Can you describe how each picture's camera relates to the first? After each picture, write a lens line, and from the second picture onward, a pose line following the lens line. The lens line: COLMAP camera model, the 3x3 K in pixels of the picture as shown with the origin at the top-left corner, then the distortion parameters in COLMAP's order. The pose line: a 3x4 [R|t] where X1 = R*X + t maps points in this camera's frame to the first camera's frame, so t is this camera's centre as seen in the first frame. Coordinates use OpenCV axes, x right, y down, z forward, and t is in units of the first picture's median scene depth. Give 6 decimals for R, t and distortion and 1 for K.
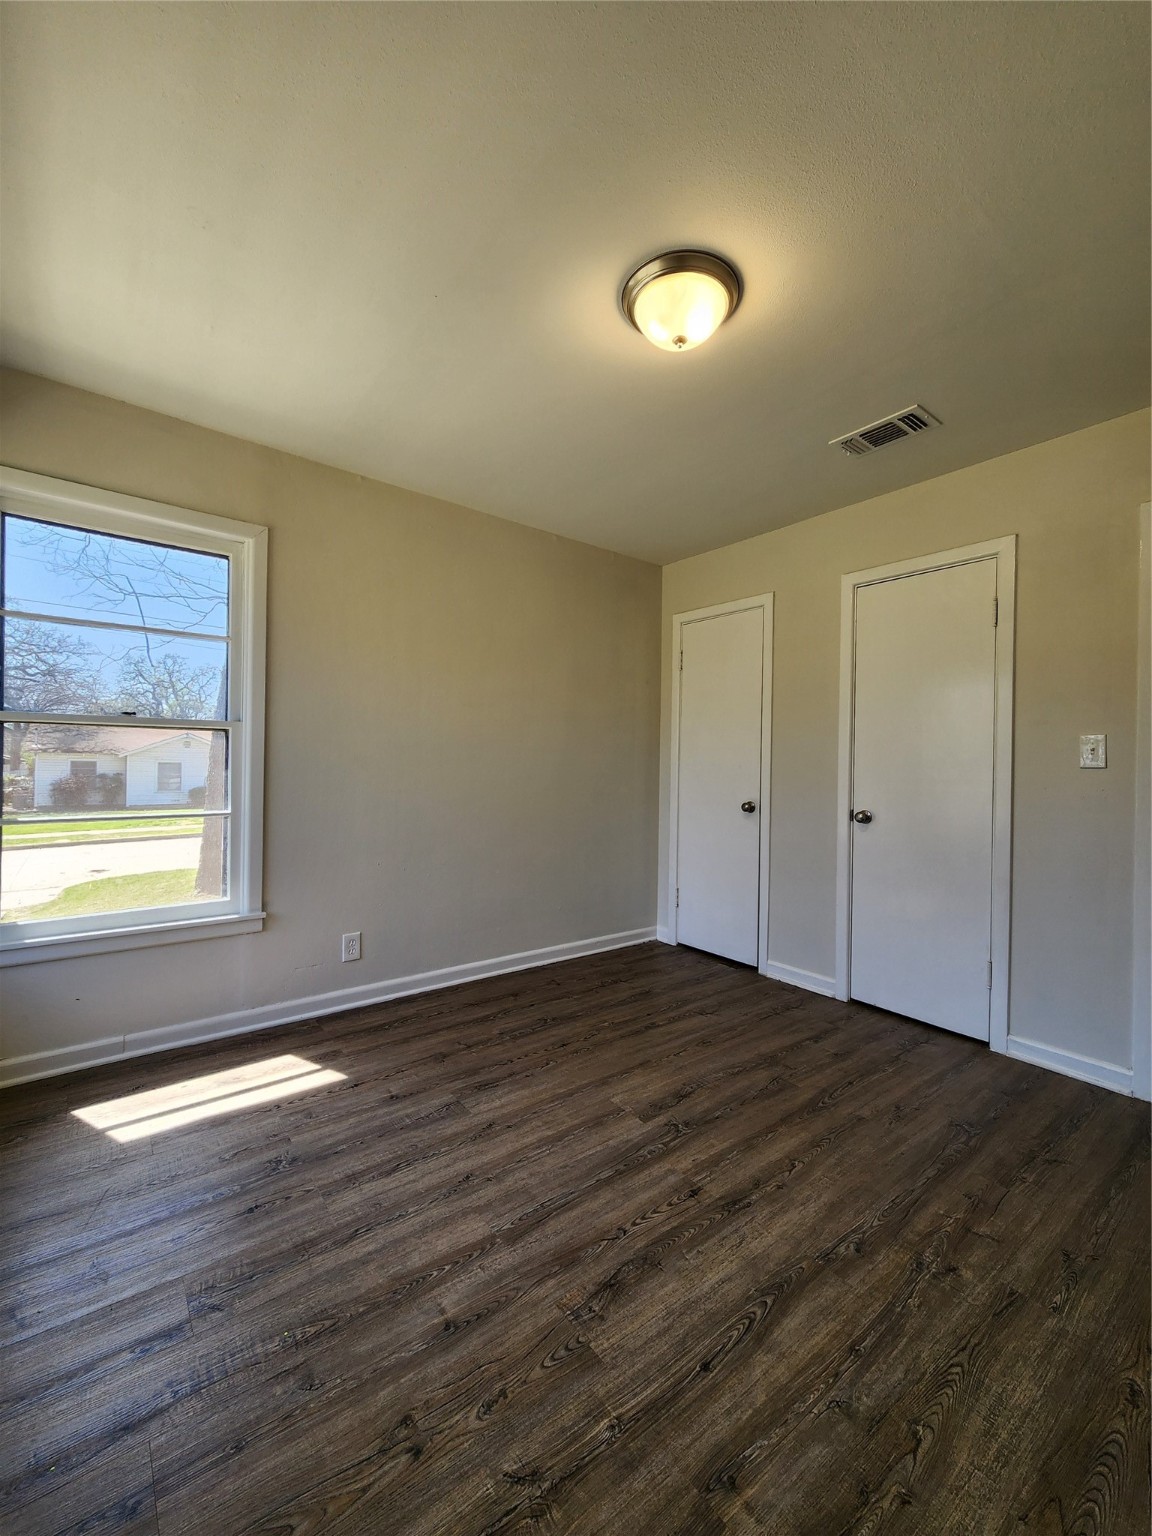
lens RADIAL K [[627.9, 0, 581.5], [0, 627.9, 742.9], [0, 0, 1]] dist [0.002471, -0.001184]
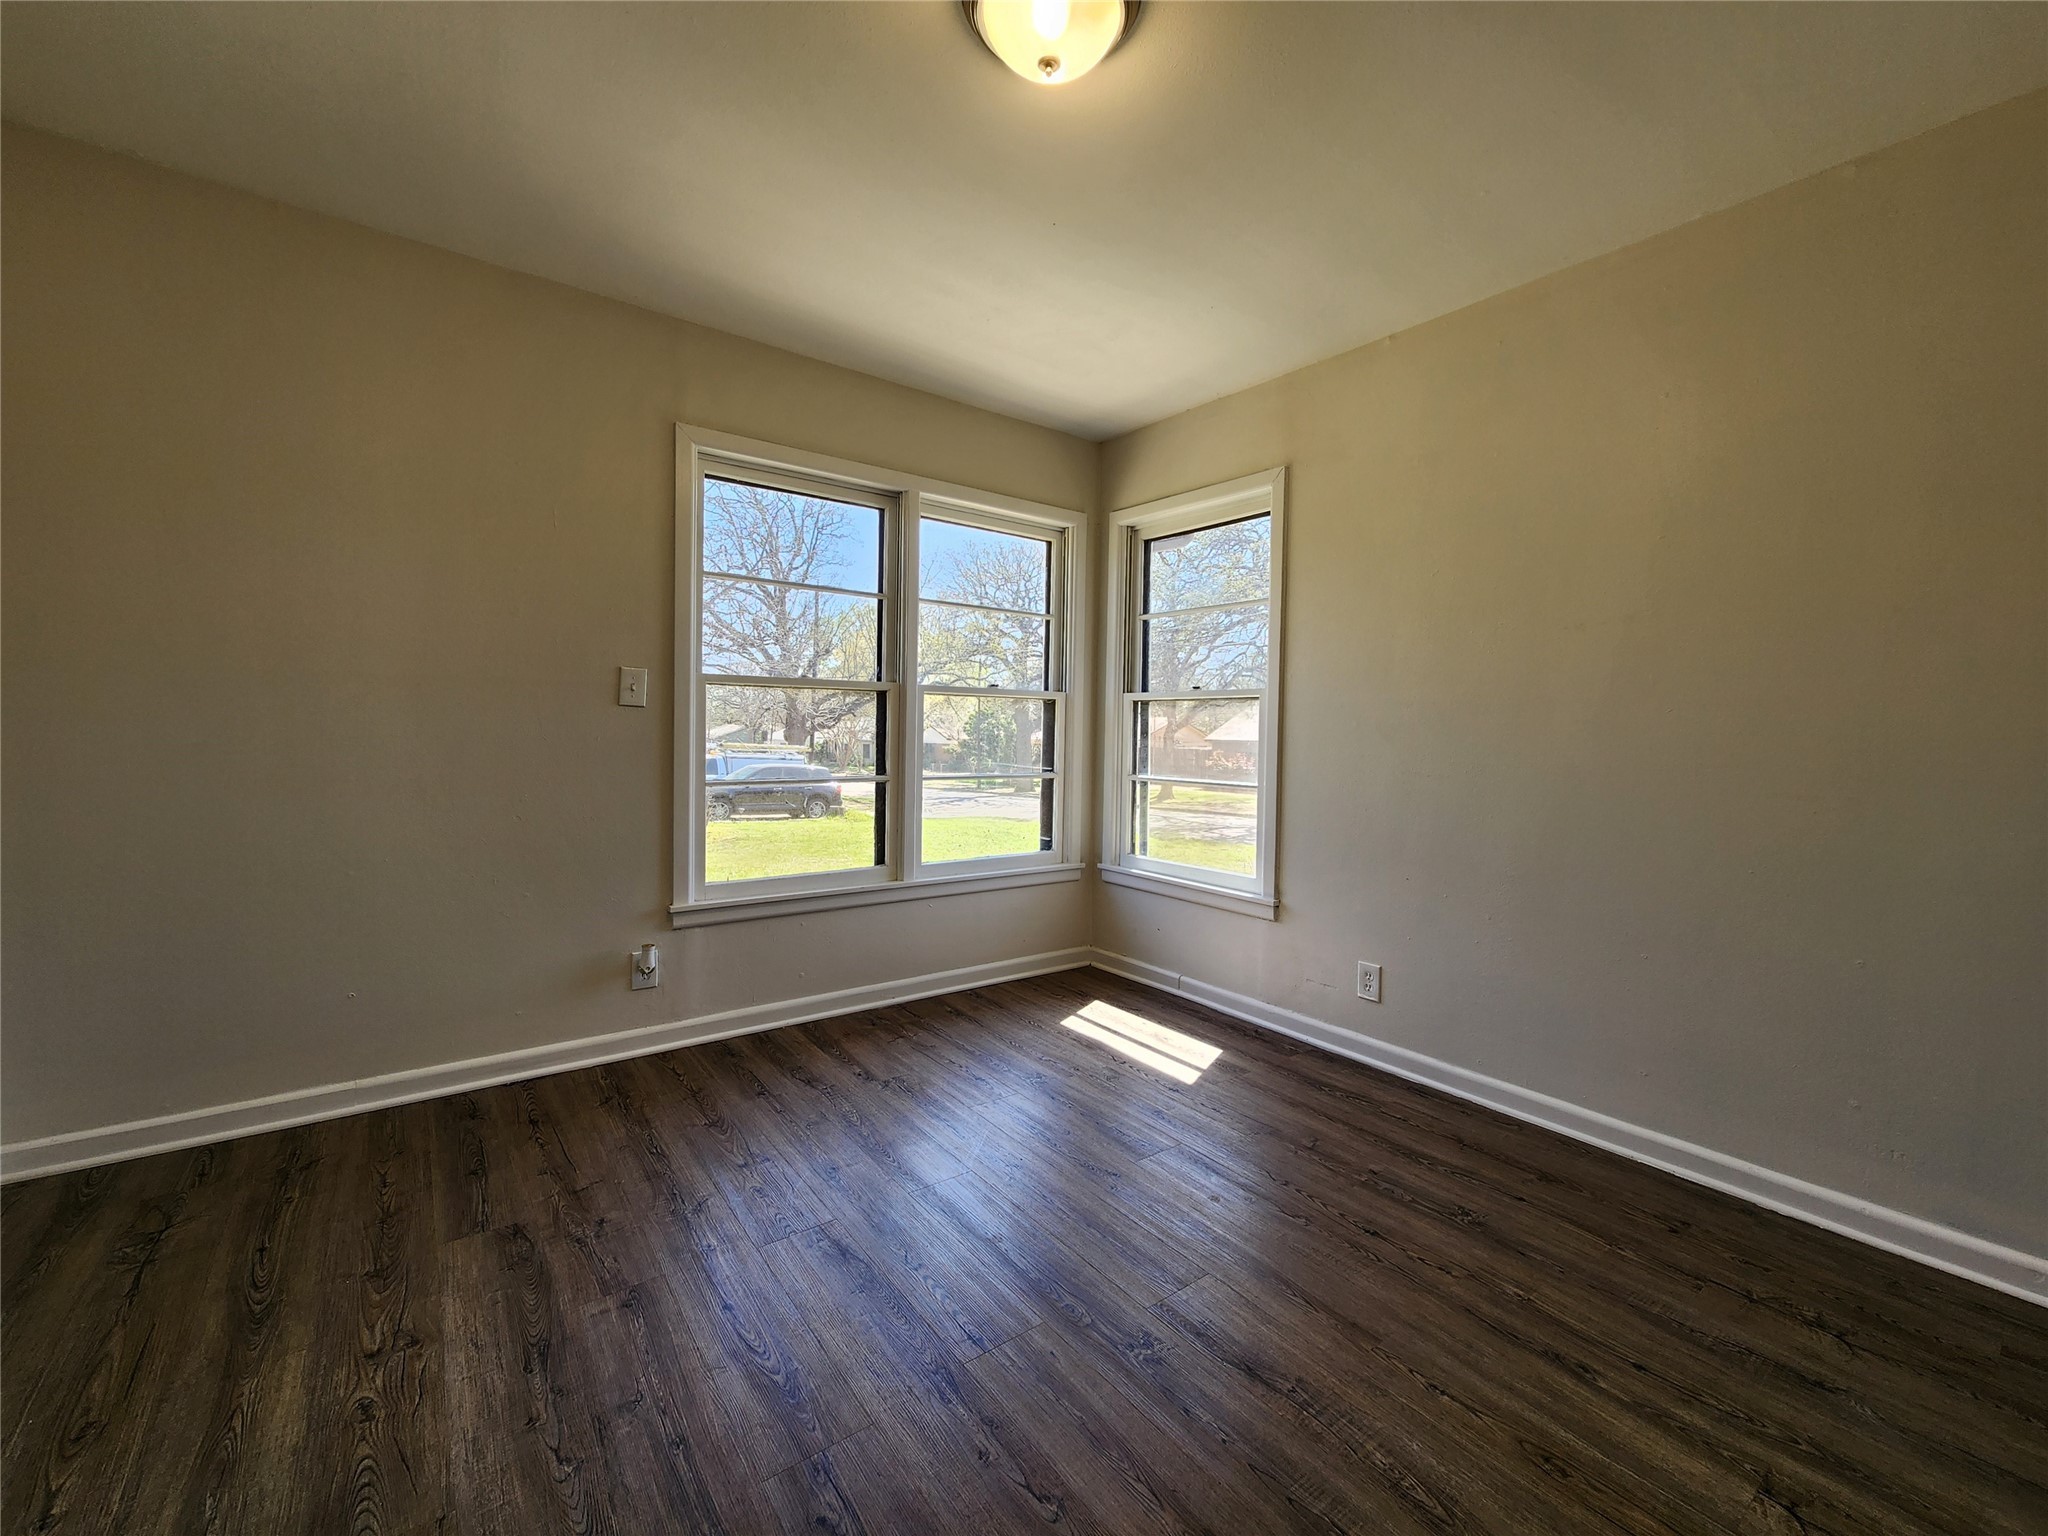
lens RADIAL K [[837.2, 0, 1022.1], [0, 837.2, 755.1], [0, 0, 1]] dist [0.002471, -0.001184]
pose [[-0.026469, 0.017156, -0.999502, 0.699004], [0.011273, 0.999794, 0.016863, 0.043342], [0.999586, -0.010821, -0.026656, 0.702699]]
